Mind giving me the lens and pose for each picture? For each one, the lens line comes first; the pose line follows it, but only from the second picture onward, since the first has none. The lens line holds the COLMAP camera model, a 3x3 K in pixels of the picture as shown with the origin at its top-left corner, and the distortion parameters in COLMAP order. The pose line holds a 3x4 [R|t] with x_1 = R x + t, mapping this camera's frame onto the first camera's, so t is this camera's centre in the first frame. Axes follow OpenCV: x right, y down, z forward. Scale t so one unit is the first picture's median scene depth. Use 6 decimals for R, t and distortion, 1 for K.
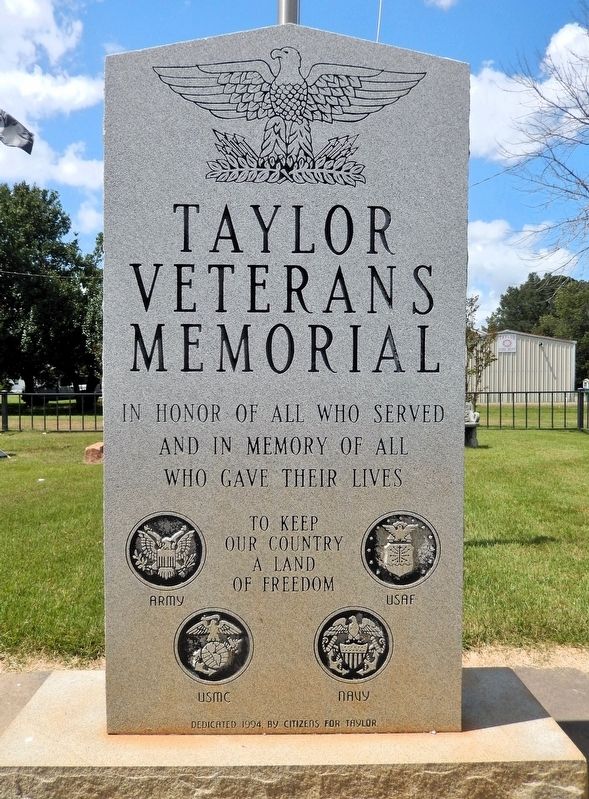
lens RADIAL K [[604.9, 0, 296.7], [0, 604.9, 398.4], [0, 0, 1]] dist [-0.000742, 0.000135]
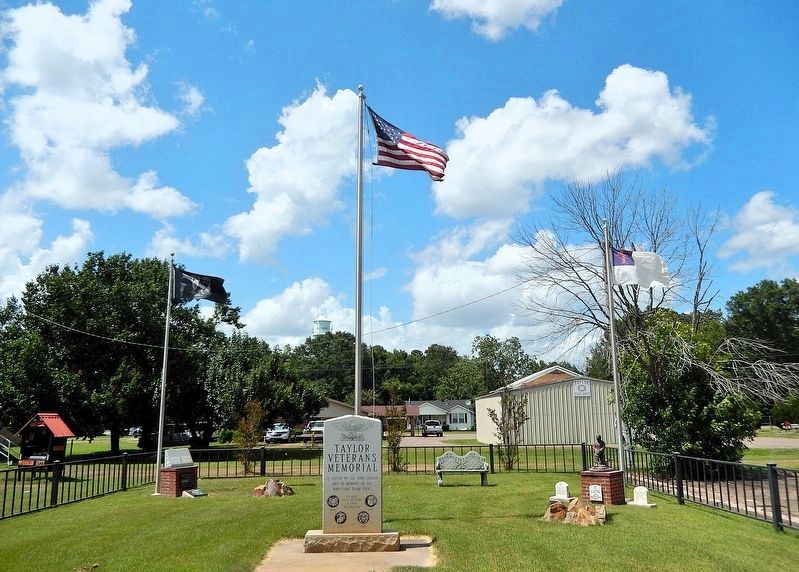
lens RADIAL K [[704.6, 0, 395.6], [0, 704.6, 285.6], [0, 0, 1]] dist [0.049091, 0.001951]
pose [[0.999882, -0.012856, -0.008353, 0.510976], [0.010933, 0.979861, -0.199379, -0.461200], [0.010748, 0.199264, 0.979887, -6.511992]]
